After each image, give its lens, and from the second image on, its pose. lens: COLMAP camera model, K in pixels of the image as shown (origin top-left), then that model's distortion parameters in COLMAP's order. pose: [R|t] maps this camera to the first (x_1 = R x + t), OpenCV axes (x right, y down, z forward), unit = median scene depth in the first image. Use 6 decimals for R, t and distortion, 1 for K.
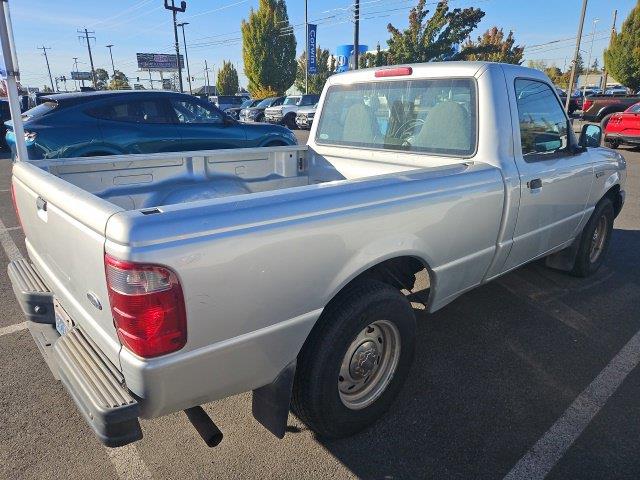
lens RADIAL K [[440.8, 0, 320.0], [0, 440.8, 240.0], [0, 0, 1]] dist [0.005833, 0.003495]
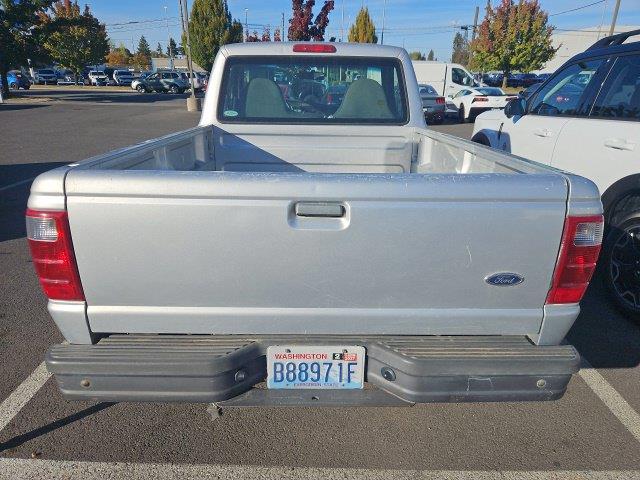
lens RADIAL K [[440.8, 0, 320.0], [0, 440.8, 240.0], [0, 0, 1]] dist [0.005833, 0.003495]
pose [[0.675894, -0.231533, 0.699686, -0.572277], [0.202832, 0.971147, 0.125428, -0.056191], [-0.708539, 0.057143, 0.703355, 0.237430]]
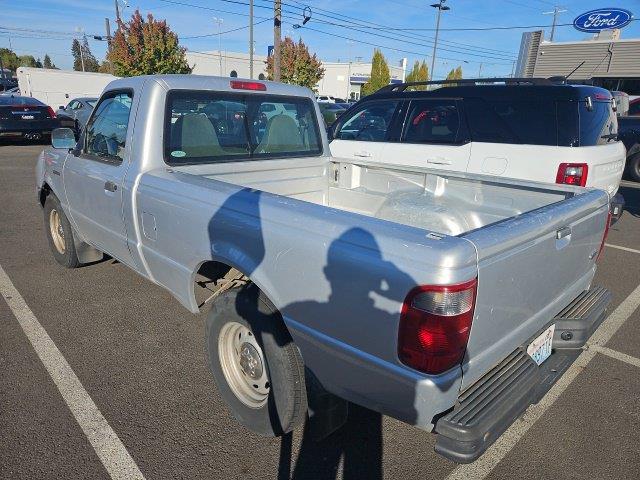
lens RADIAL K [[440.8, 0, 320.0], [0, 440.8, 240.0], [0, 0, 1]] dist [0.005833, 0.003495]
pose [[-0.041477, -0.285124, 0.957593, -0.809454], [0.255250, 0.923591, 0.286055, -0.256085], [-0.965985, 0.256291, 0.034470, 0.768891]]
